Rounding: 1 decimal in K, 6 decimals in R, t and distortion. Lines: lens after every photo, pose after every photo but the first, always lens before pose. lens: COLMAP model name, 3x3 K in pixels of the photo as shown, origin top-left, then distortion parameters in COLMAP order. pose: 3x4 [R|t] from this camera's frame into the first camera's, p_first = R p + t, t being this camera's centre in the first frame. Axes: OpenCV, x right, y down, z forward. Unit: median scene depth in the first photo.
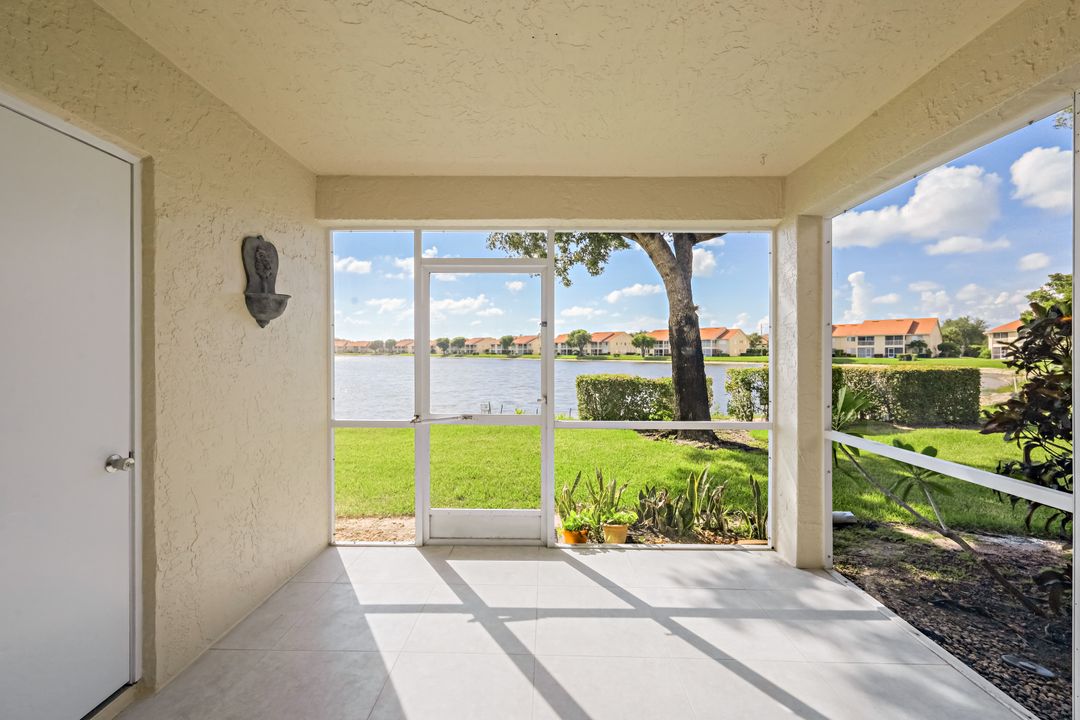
lens RADIAL K [[436.2, 0, 536.1], [0, 436.2, 358.8], [0, 0, 1]] dist [0.002237, -0.000675]
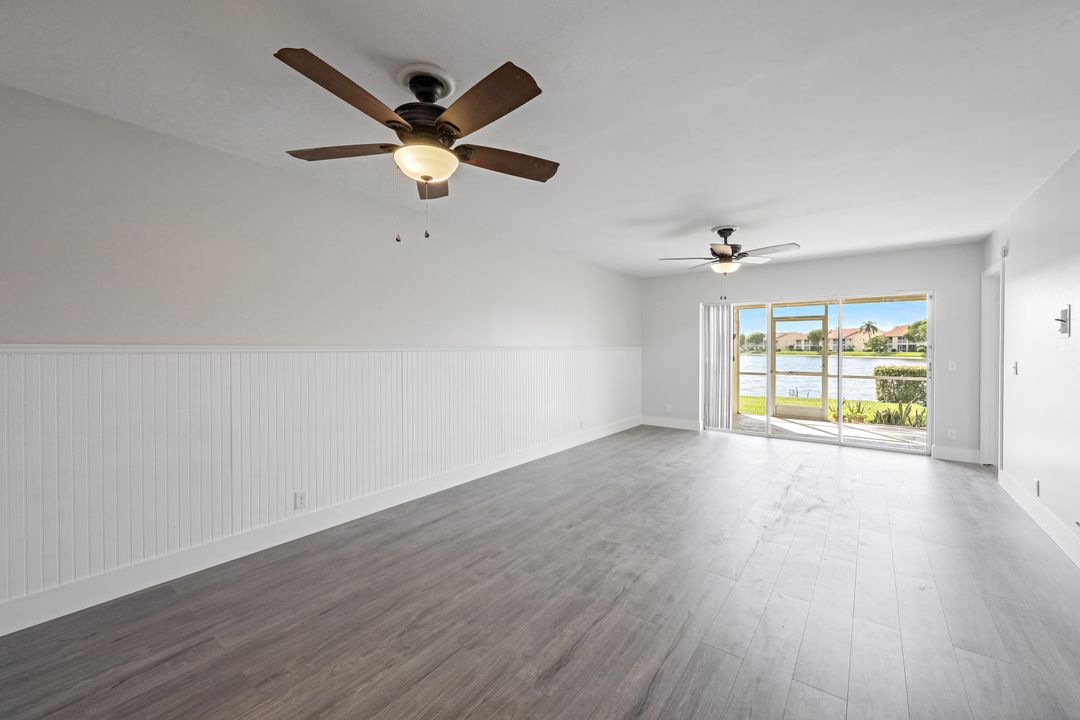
lens RADIAL K [[436.2, 0, 534.7], [0, 436.2, 353.9], [0, 0, 1]] dist [0.002237, -0.000675]
pose [[0.800804, 0.003757, -0.598915, 0.209351], [-0.006080, 0.999980, -0.001857, 0.028804], [0.598896, 0.005129, 0.800811, -2.226833]]
